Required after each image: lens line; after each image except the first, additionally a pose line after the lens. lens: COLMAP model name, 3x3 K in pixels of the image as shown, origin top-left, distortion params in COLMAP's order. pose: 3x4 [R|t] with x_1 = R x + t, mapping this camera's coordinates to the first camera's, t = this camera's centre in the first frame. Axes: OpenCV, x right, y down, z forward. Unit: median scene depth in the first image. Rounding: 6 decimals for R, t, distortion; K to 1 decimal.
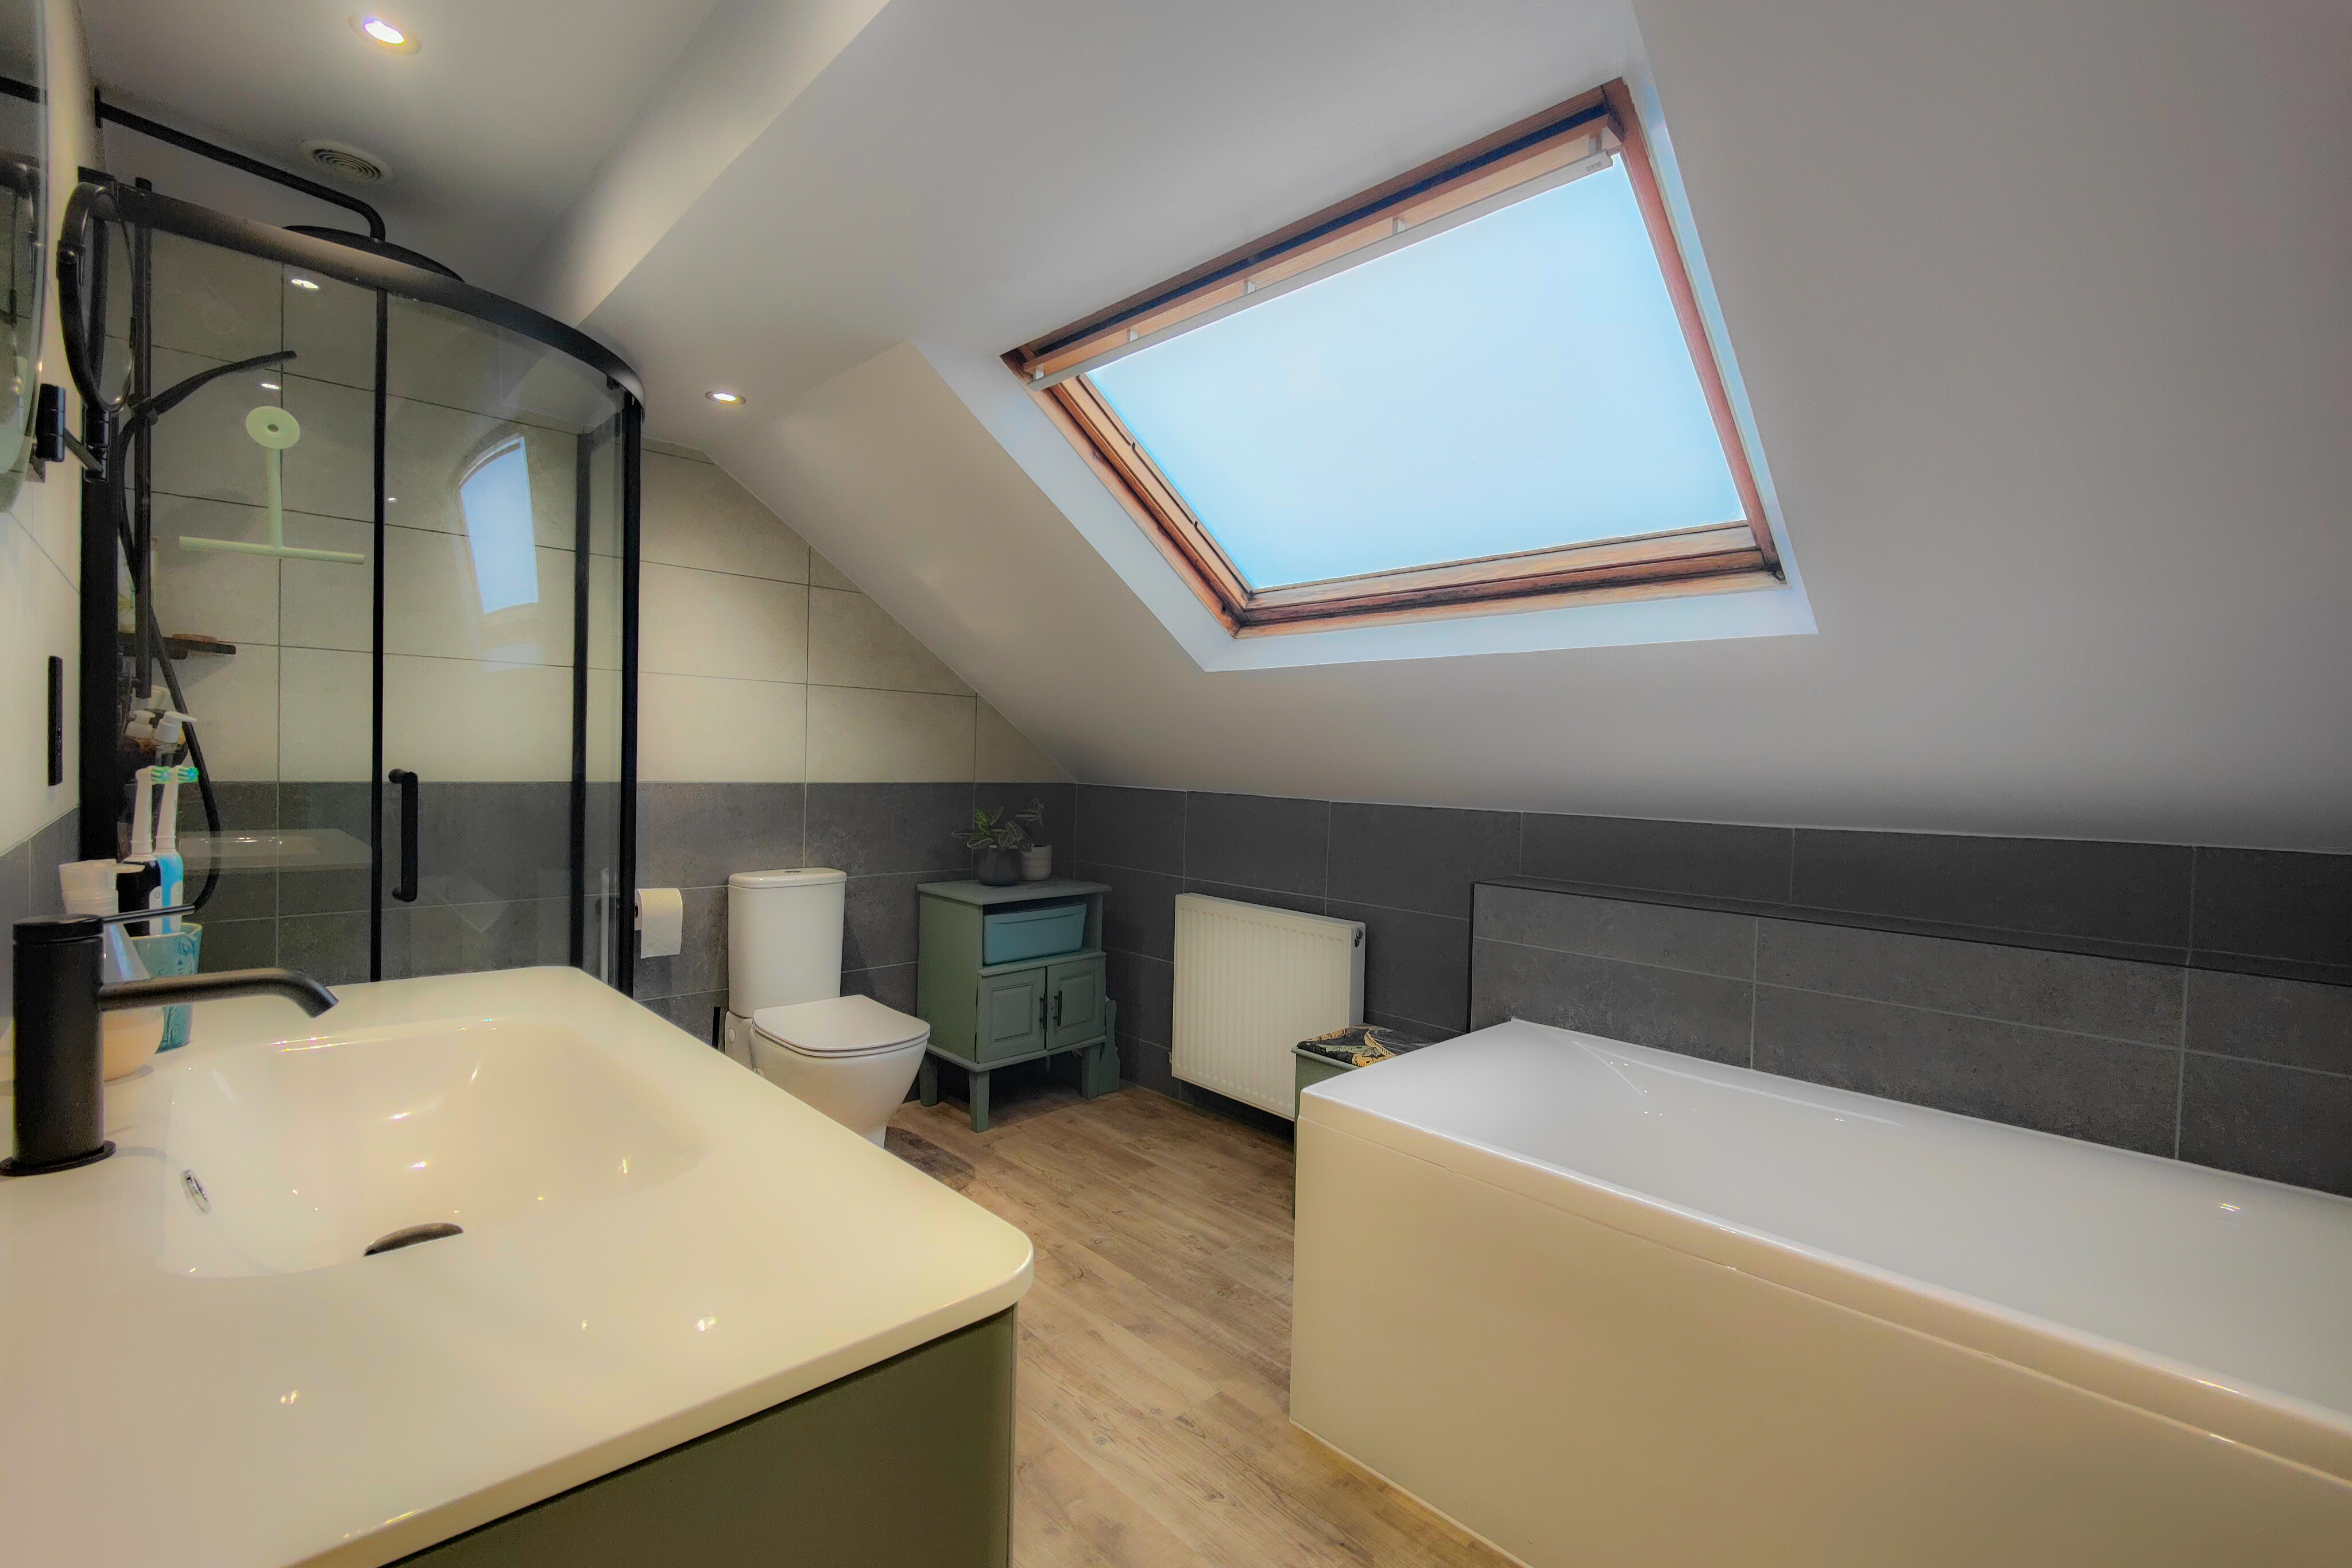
lens RADIAL K [[1020.6, 0, 1179.0], [0, 1020.6, 779.5], [0, 0, 1]] dist [0.014305, -0.011417]
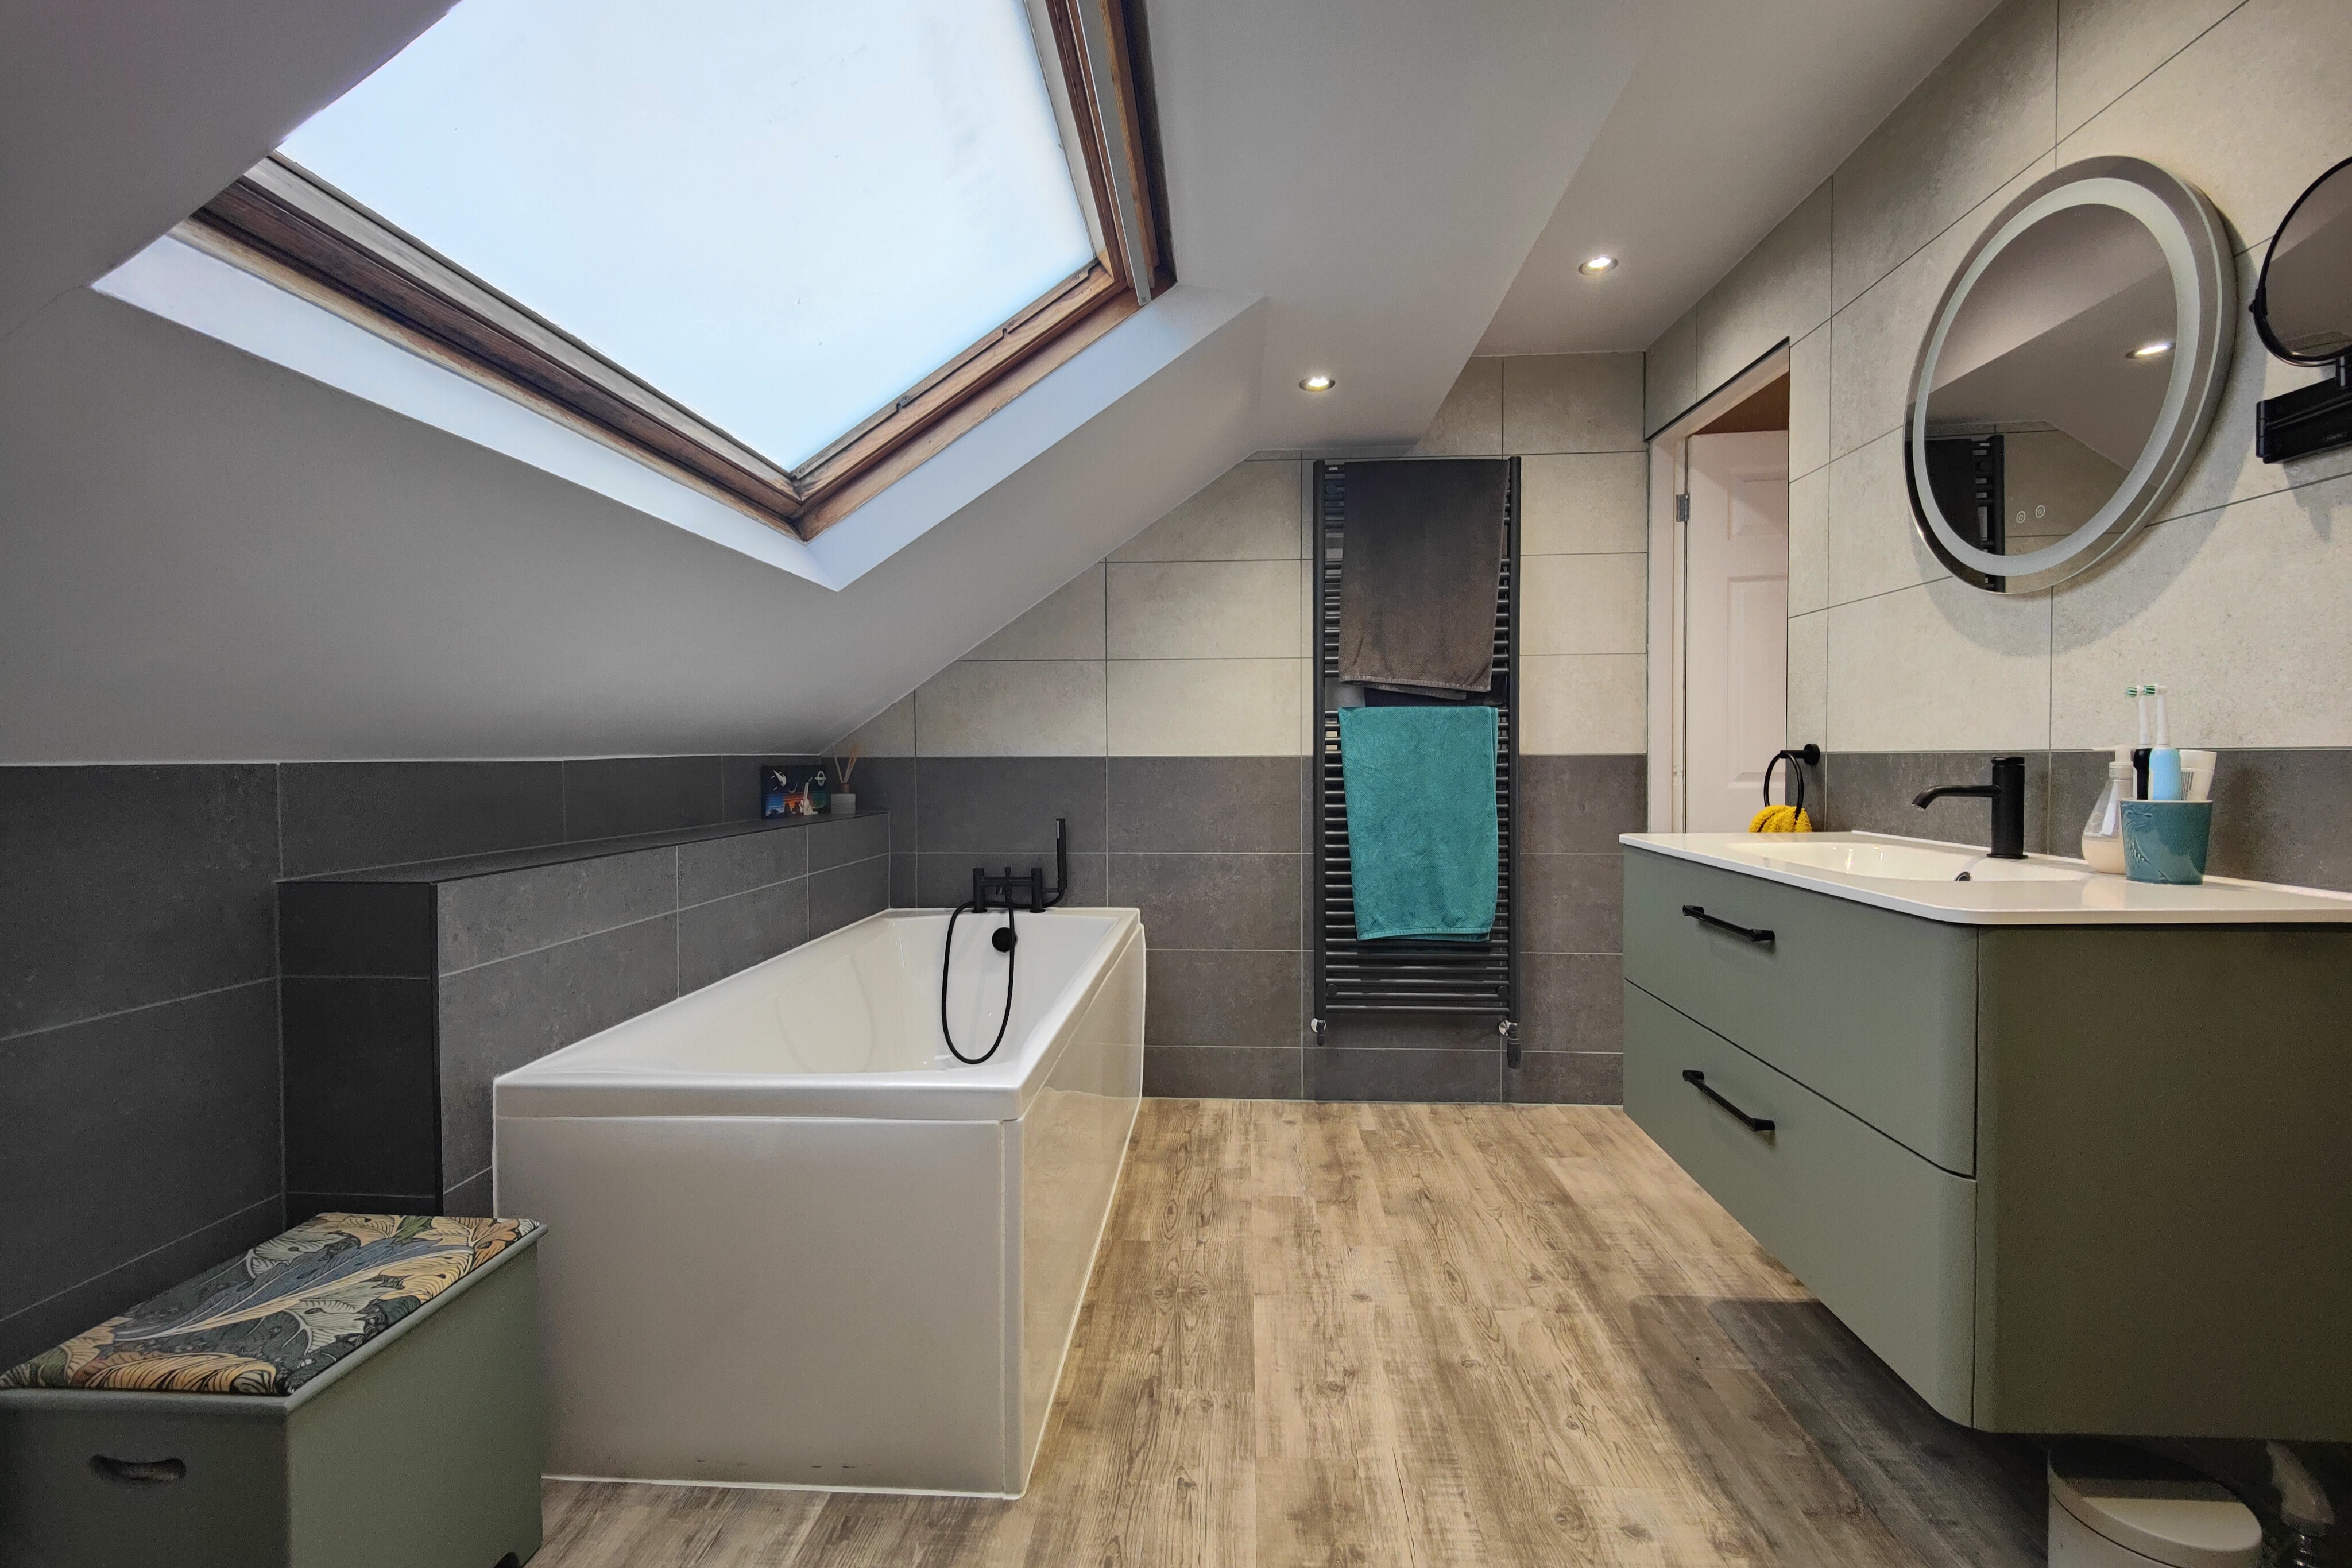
lens RADIAL K [[1020.6, 0, 1179.0], [0, 1020.6, 779.5], [0, 0, 1]] dist [0.014305, -0.011417]
pose [[-0.673681, -0.041989, 0.737829, -0.602378], [0.001396, 0.998311, 0.058088, 0.015200], [-0.739021, 0.040163, -0.672484, 1.569993]]
